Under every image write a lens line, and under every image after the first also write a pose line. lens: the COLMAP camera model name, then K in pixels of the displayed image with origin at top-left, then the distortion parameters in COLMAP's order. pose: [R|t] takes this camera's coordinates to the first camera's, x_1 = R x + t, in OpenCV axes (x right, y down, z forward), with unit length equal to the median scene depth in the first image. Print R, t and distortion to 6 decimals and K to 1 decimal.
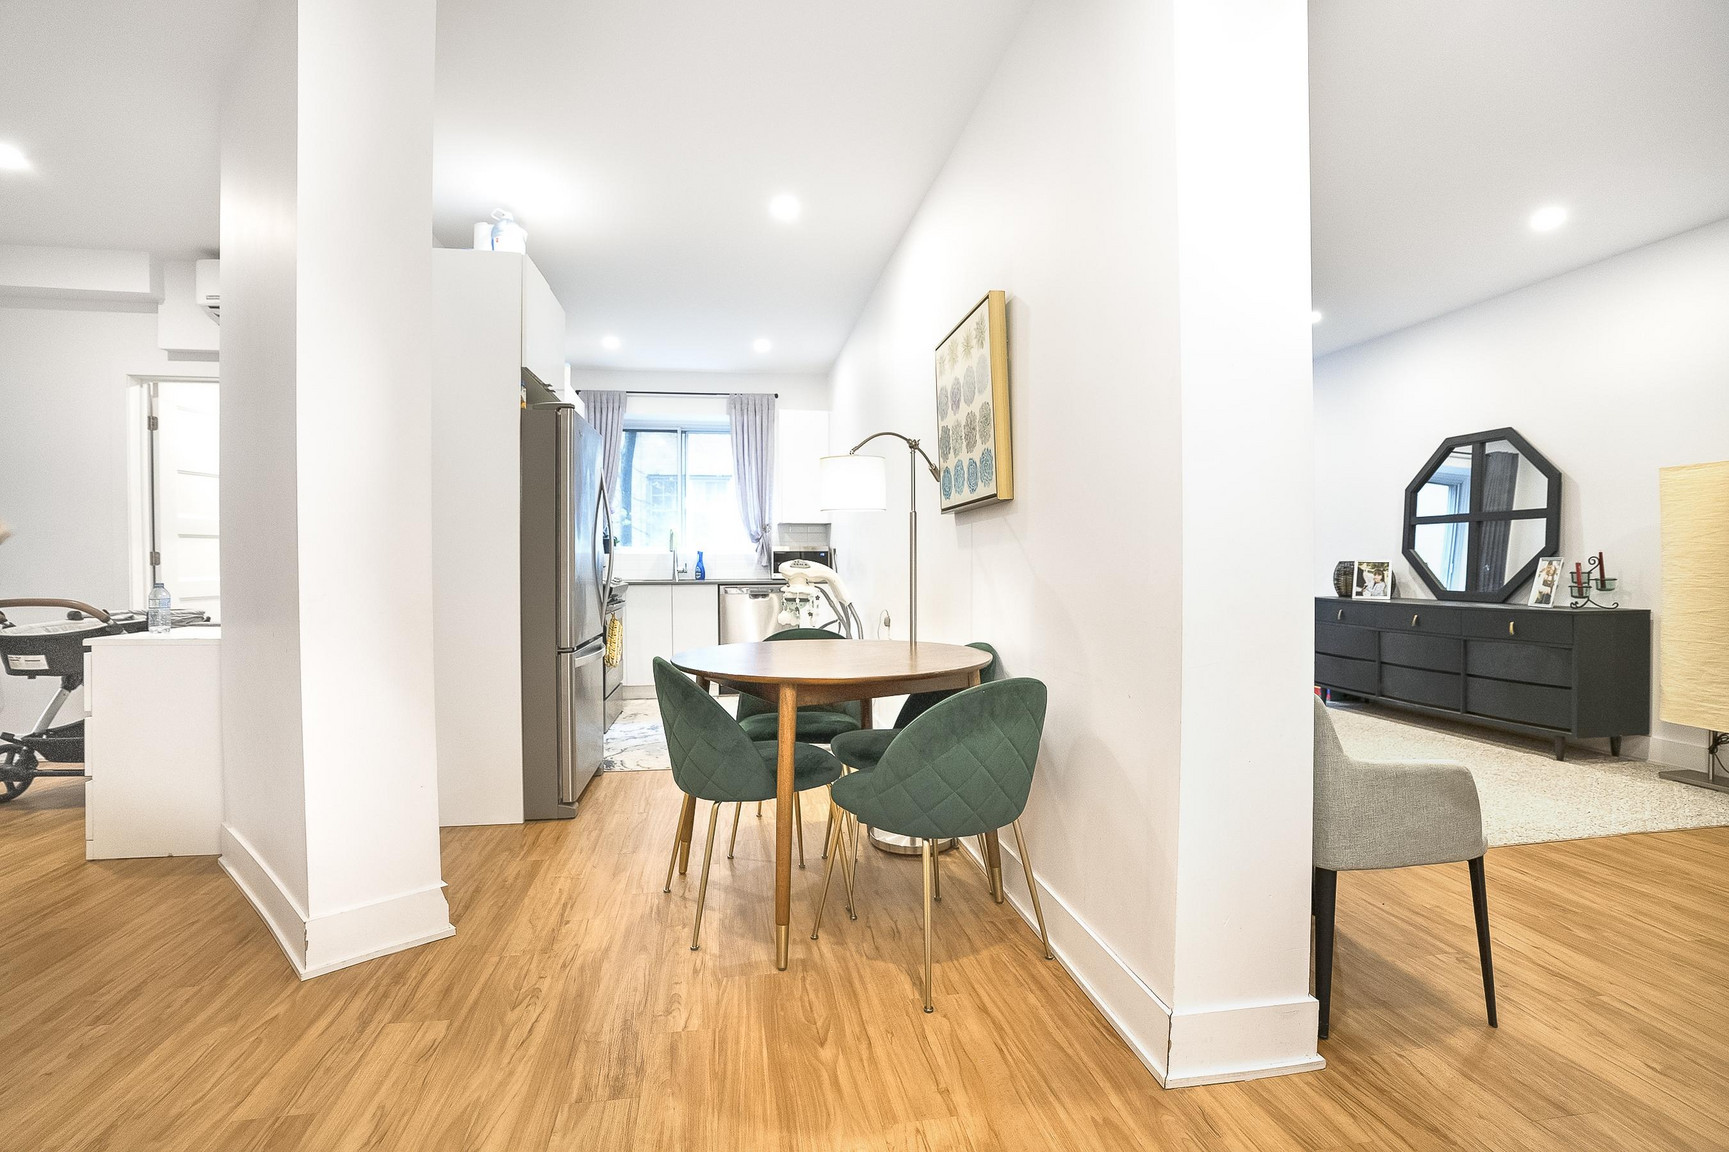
lens RADIAL K [[820.1, 0, 840.4], [0, 820.1, 575.5], [0, 0, 1]] dist [-0.062180, 0.021579]
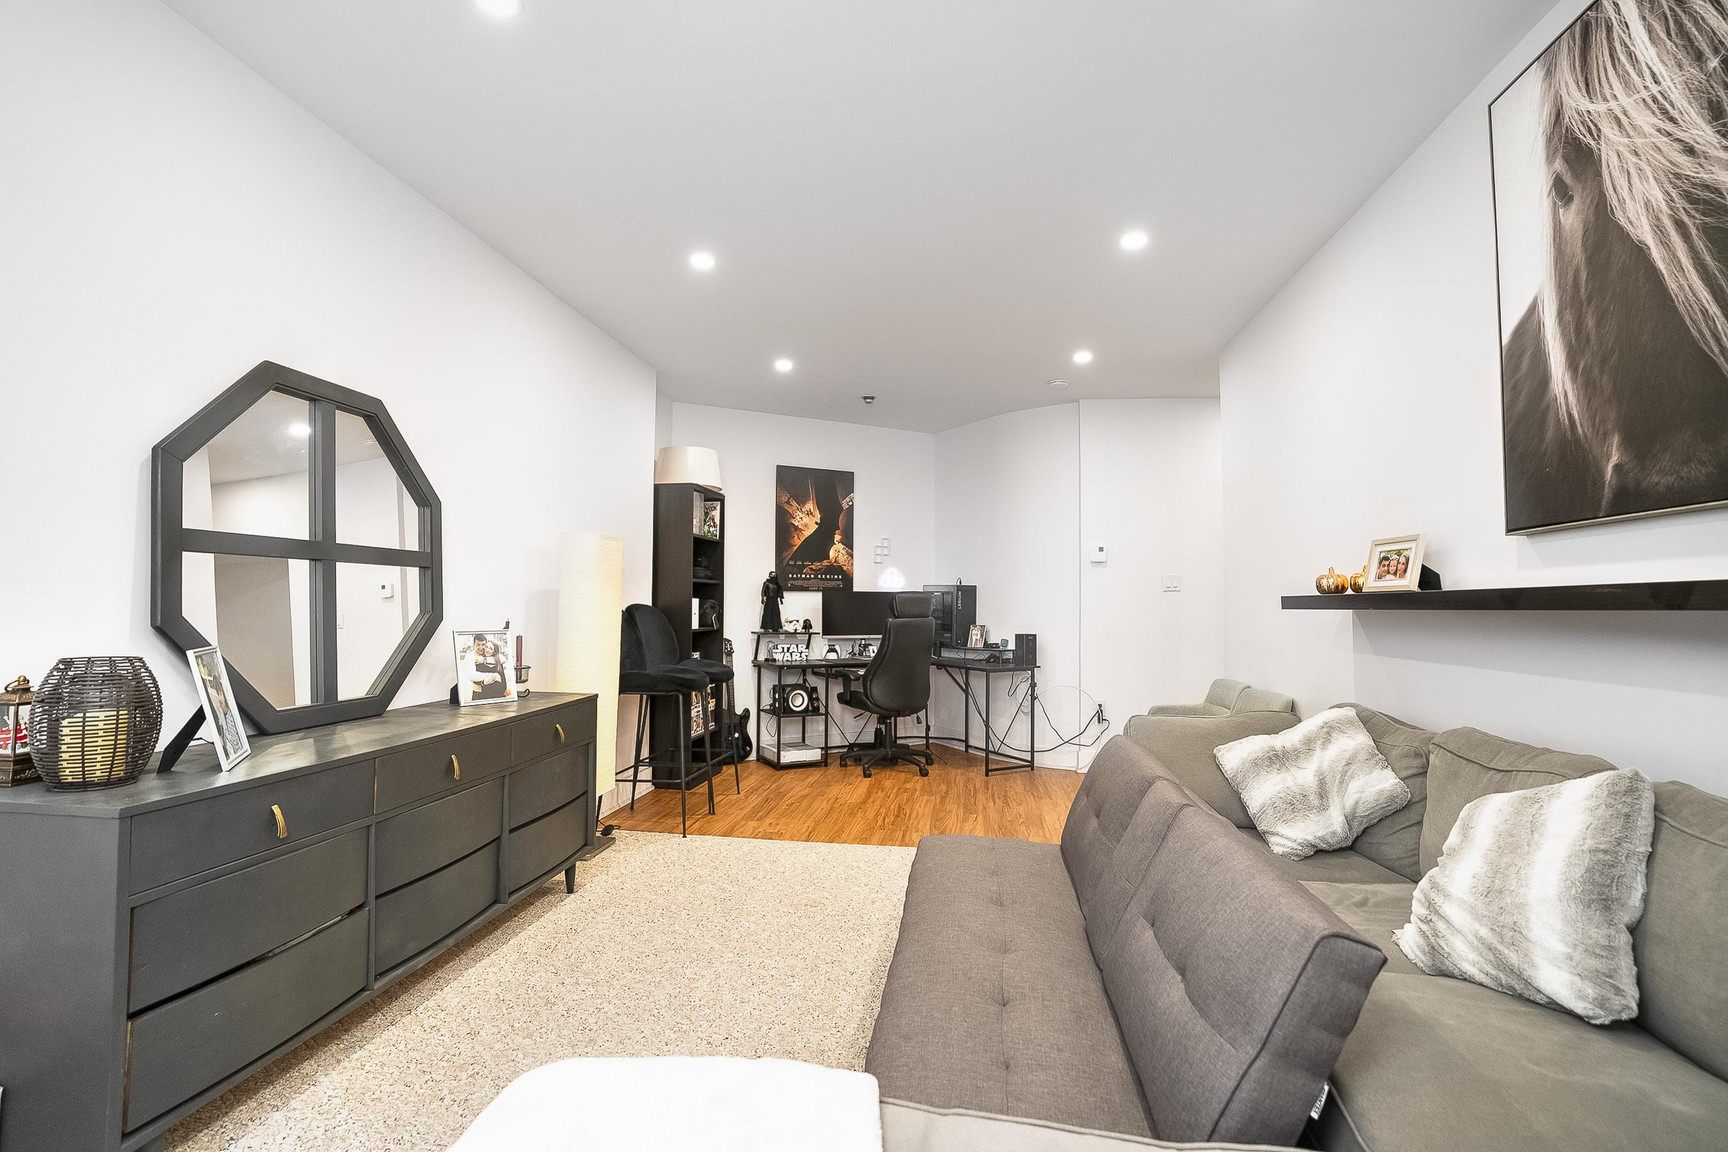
lens RADIAL K [[819.7, 0, 862.1], [0, 819.7, 581.0], [0, 0, 1]] dist [-0.062180, 0.021579]
pose [[-0.955071, 0.005304, 0.296331, 0.357259], [0.000591, 0.999872, -0.015993, -0.050709], [-0.296378, -0.015099, -0.954951, 1.496423]]
